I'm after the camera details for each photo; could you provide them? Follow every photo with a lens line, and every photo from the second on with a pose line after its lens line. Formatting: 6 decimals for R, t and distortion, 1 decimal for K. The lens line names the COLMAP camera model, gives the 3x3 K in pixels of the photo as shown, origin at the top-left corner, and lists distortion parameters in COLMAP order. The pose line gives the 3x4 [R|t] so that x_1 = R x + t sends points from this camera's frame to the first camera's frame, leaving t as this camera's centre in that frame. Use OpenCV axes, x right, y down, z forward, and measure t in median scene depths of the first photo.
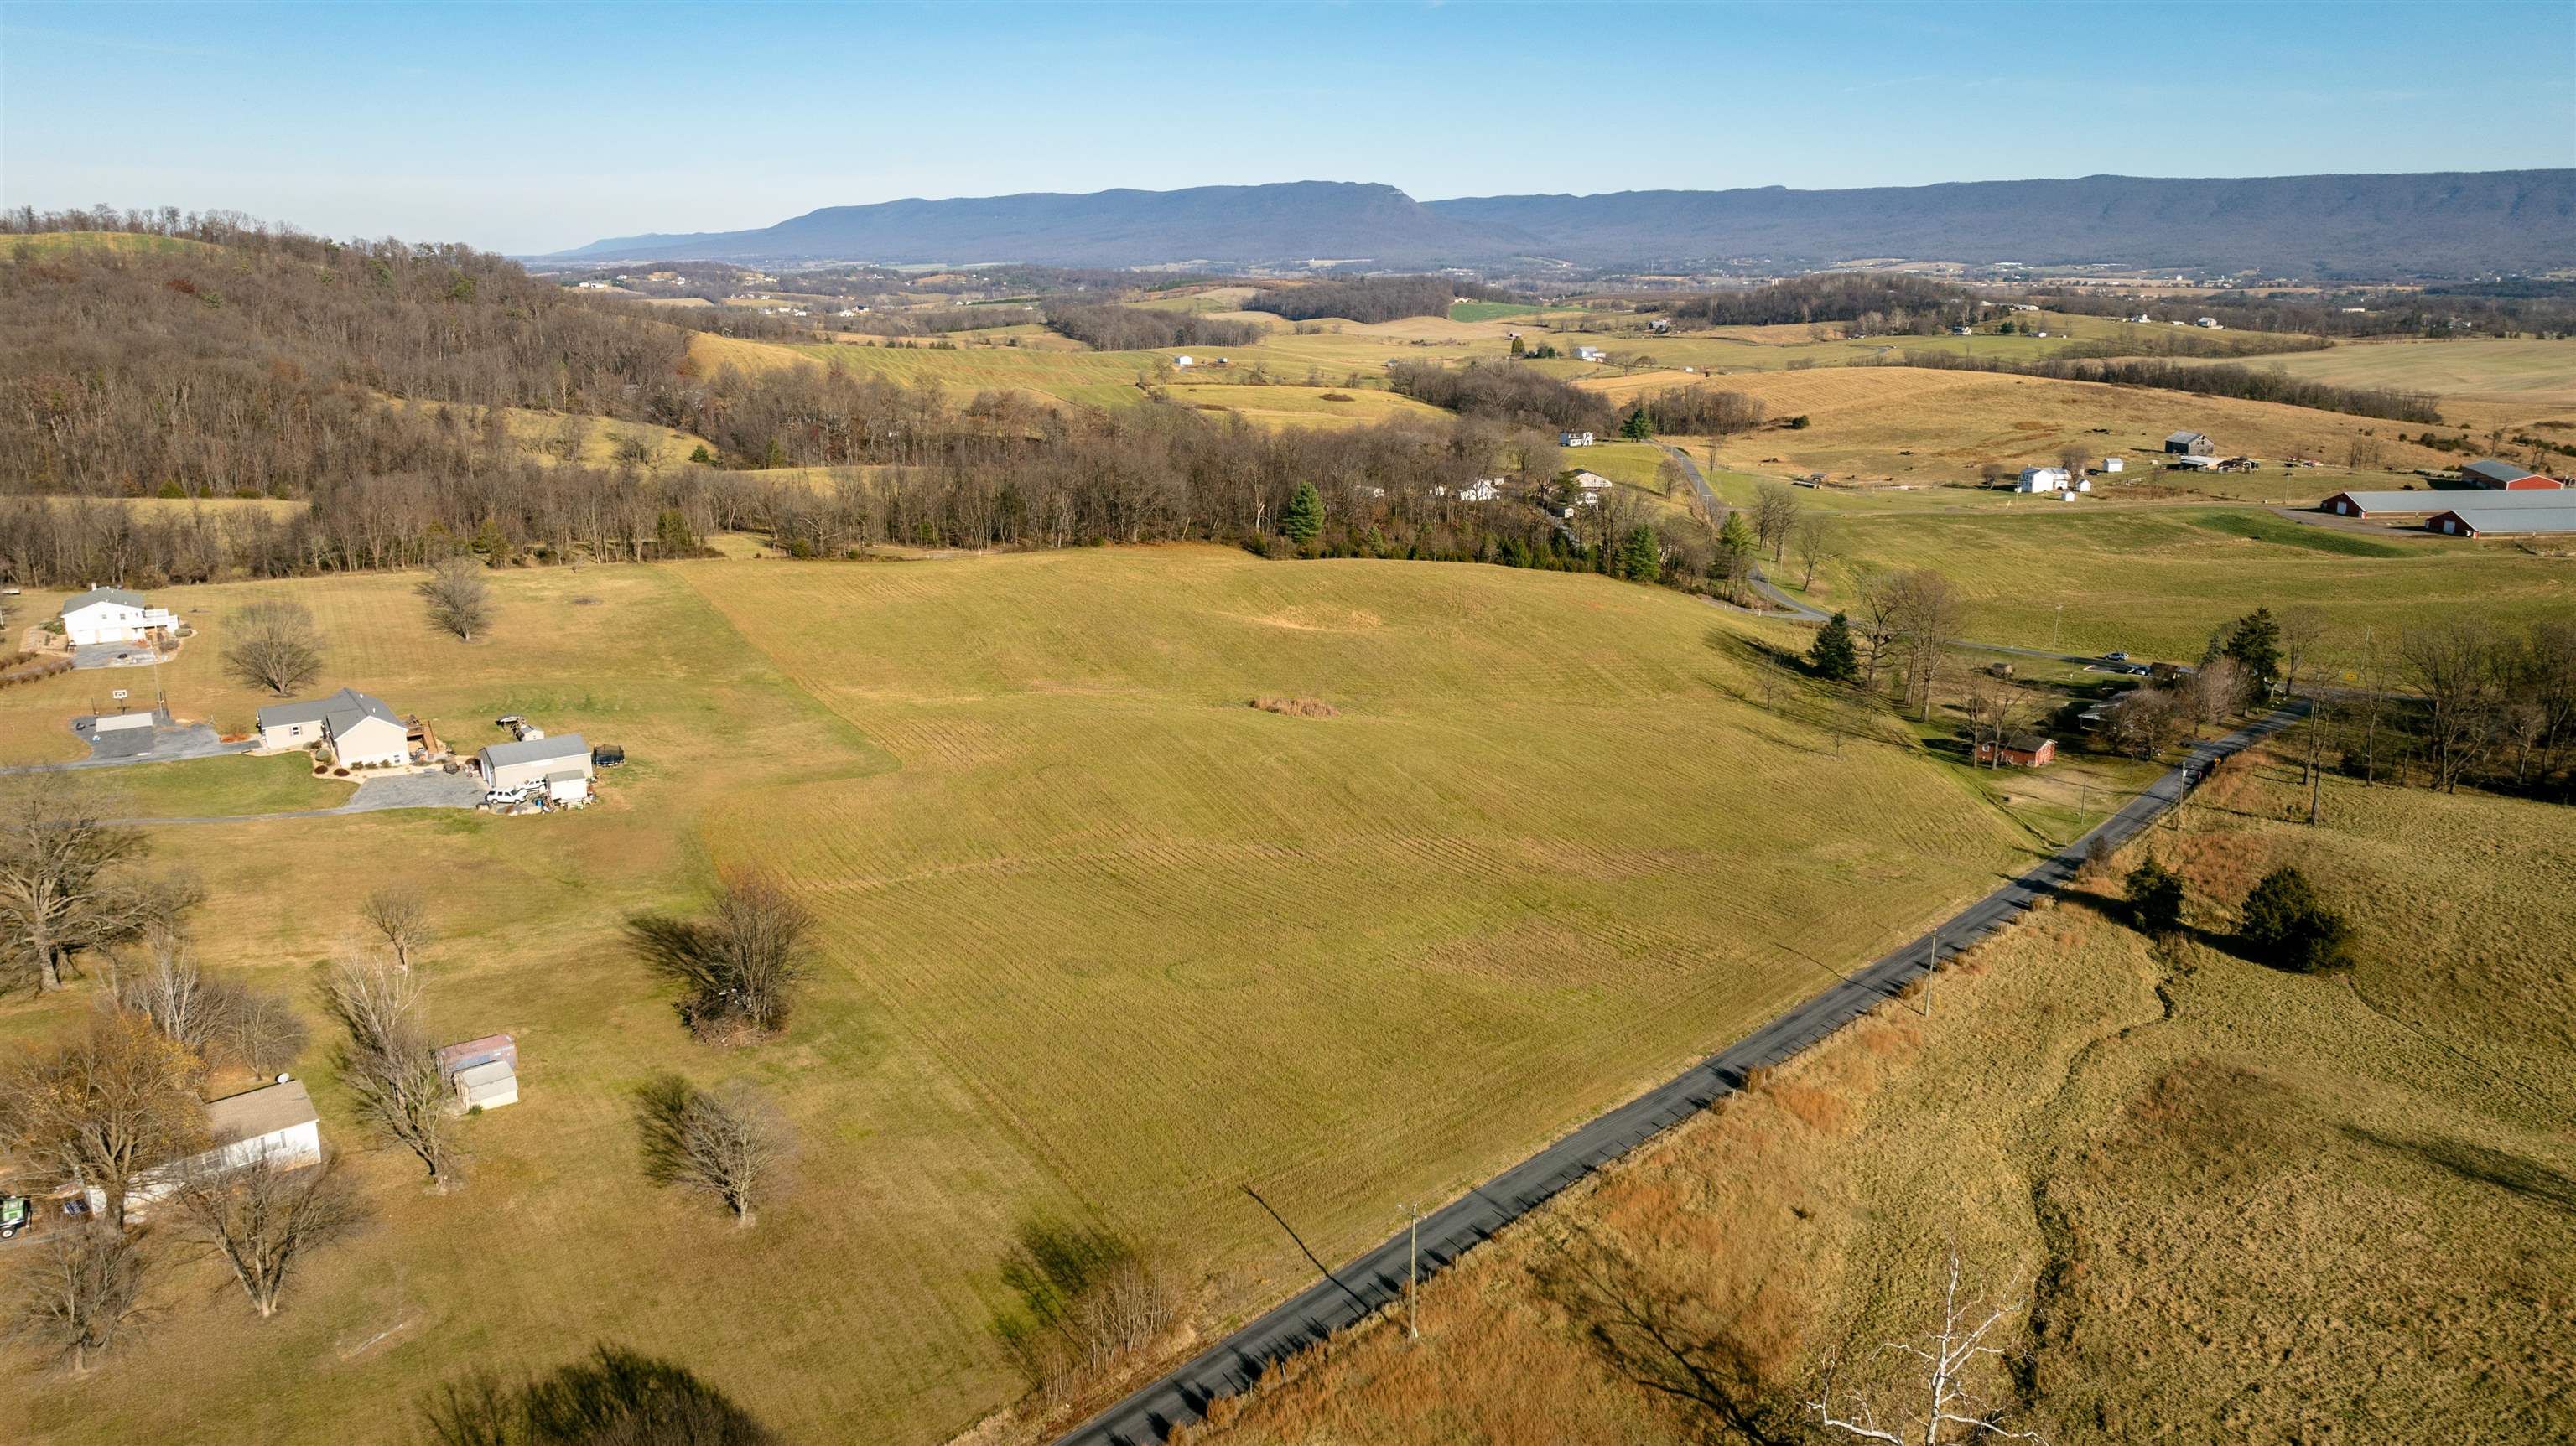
lens RADIAL K [[1822.6, 0, 1297.7], [0, 1822.6, 715.1], [0, 0, 1]] dist [-0.018761, 0.008294]
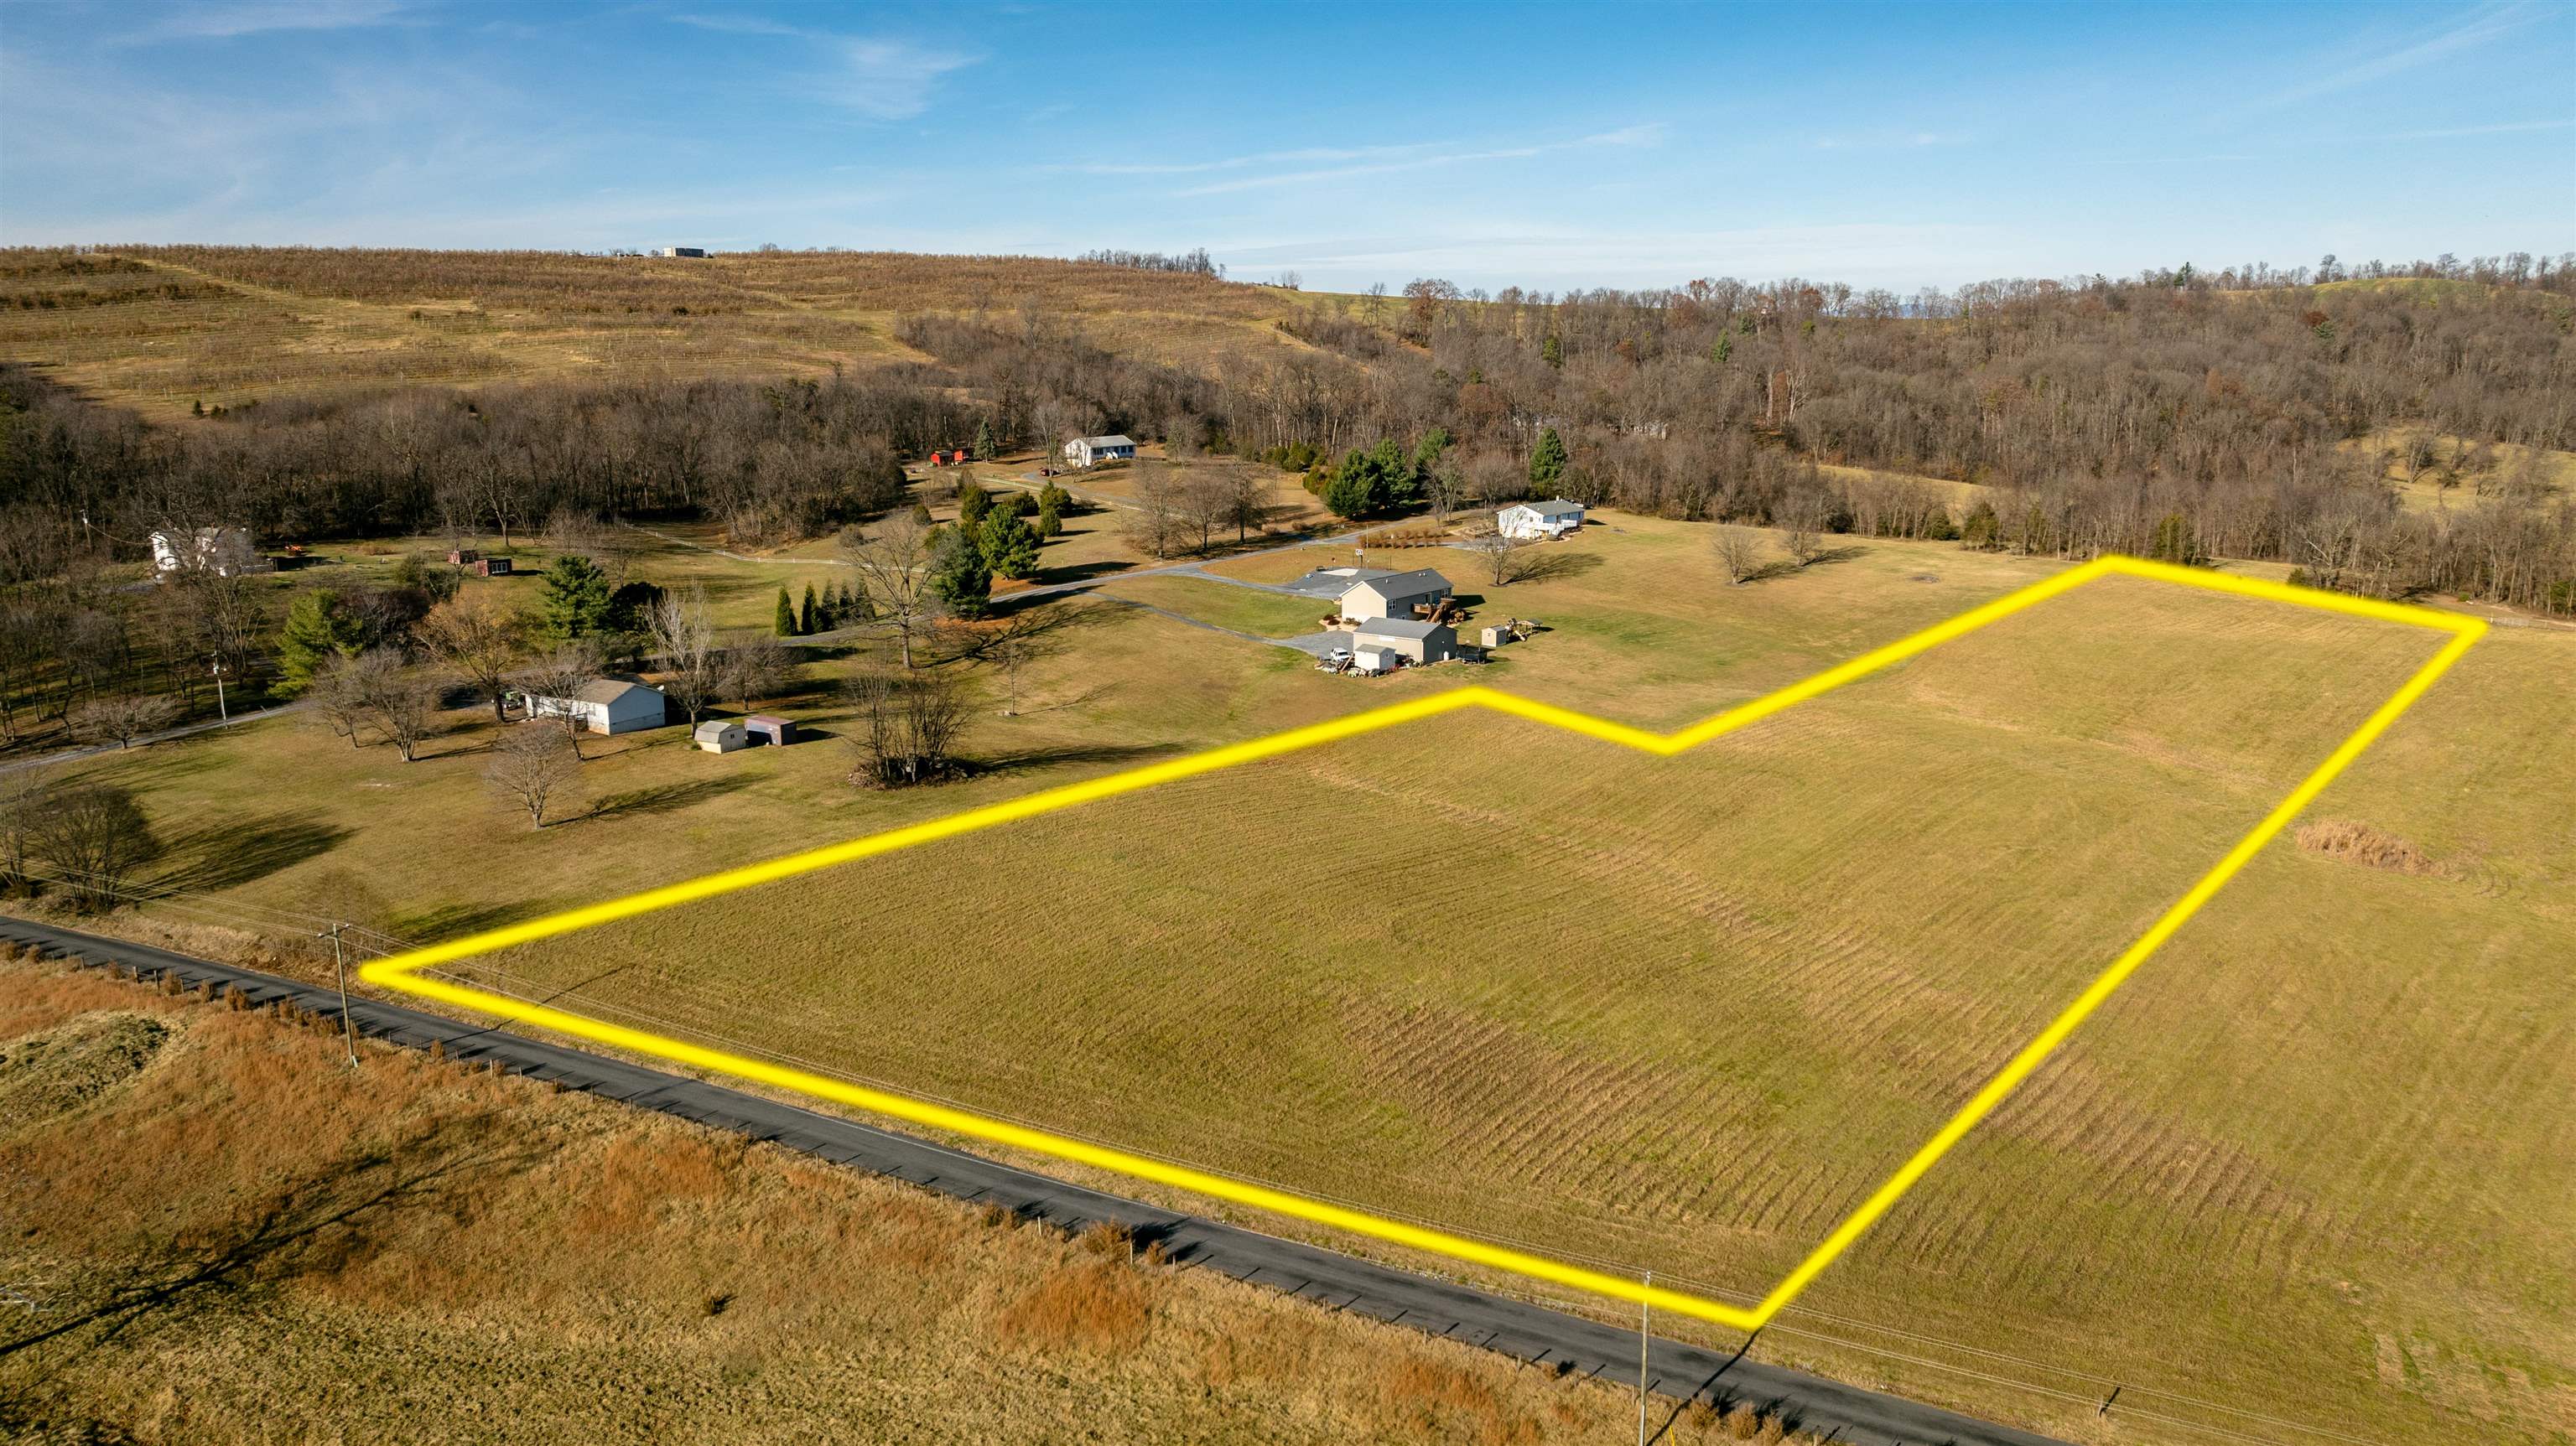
lens RADIAL K [[1822.6, 0, 1297.7], [0, 1822.6, 715.1], [0, 0, 1]] dist [-0.018761, 0.008294]
pose [[0.298982, 0.188679, -0.935420, 0.251298], [-0.232494, 0.965122, 0.120360, -0.020241], [0.925503, 0.181494, 0.332421, 0.247821]]
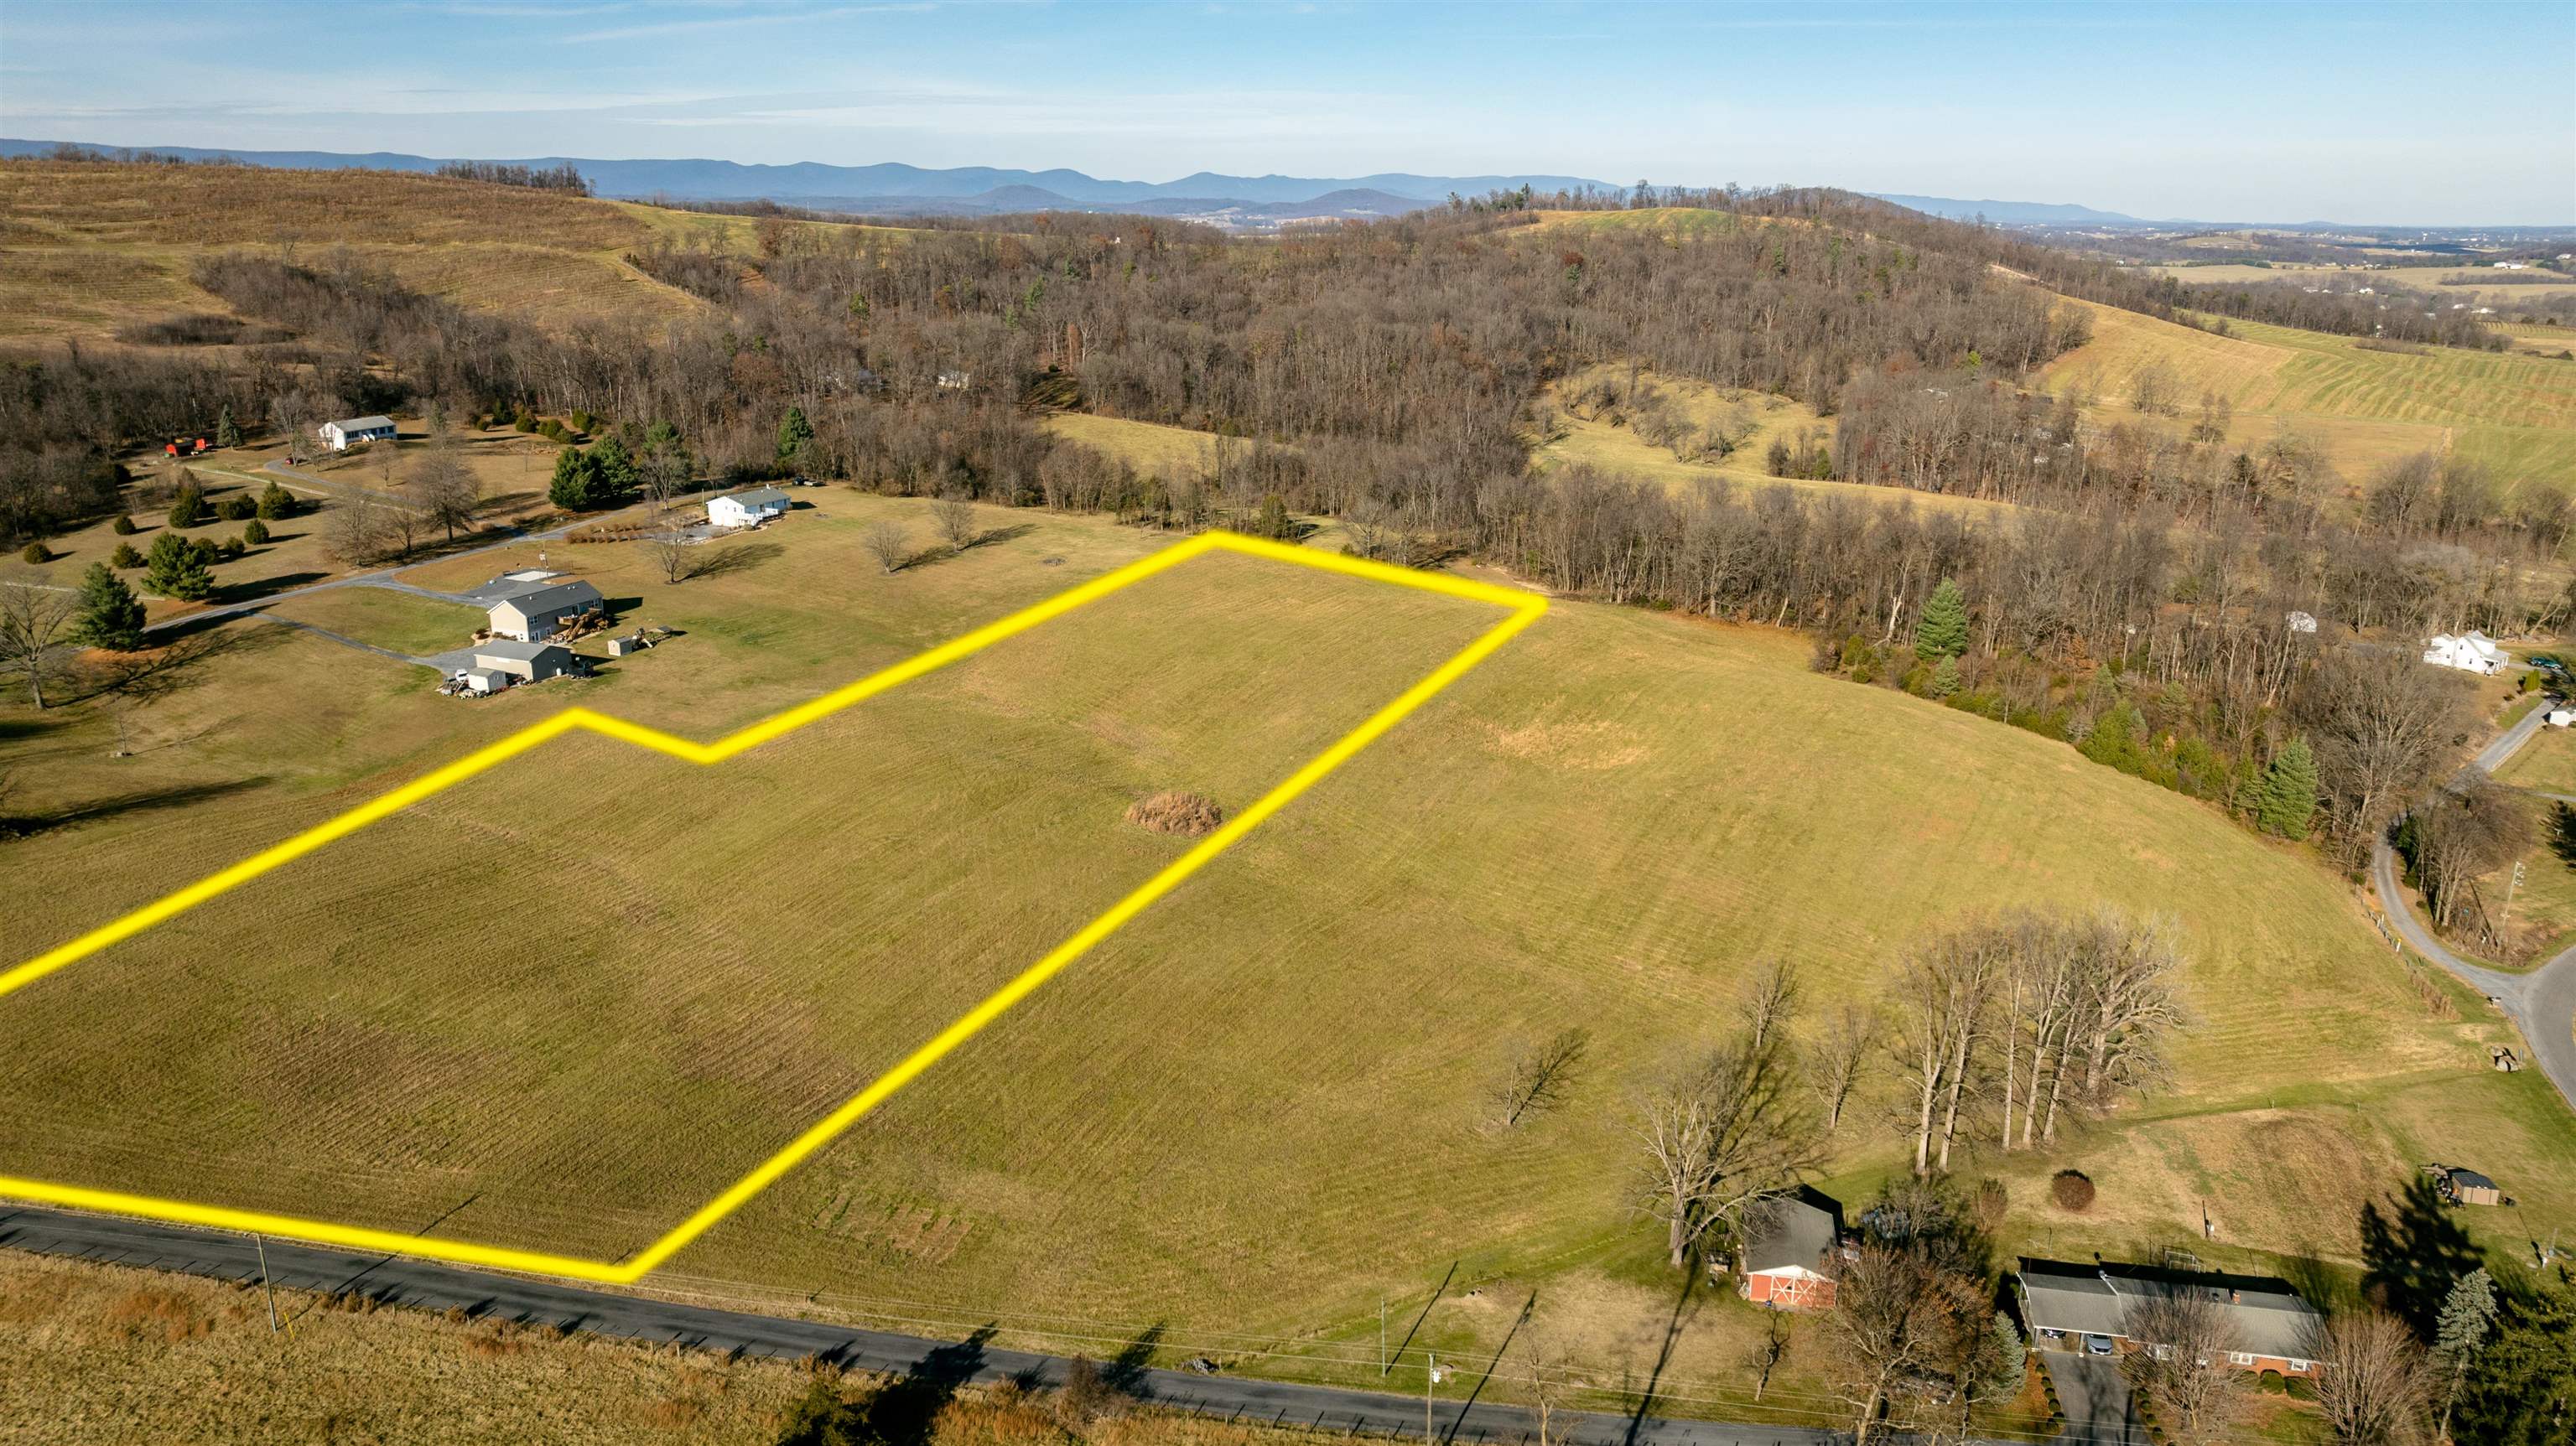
lens RADIAL K [[1835.7, 0, 1304.7], [0, 1835.7, 717.3], [0, 0, 1]] dist [-0.061038, 0.076096]
pose [[0.537312, 0.232668, -0.810655, 0.388020], [-0.218432, 0.966787, 0.132701, -0.094635], [0.814606, 0.105771, 0.570289, 0.306271]]
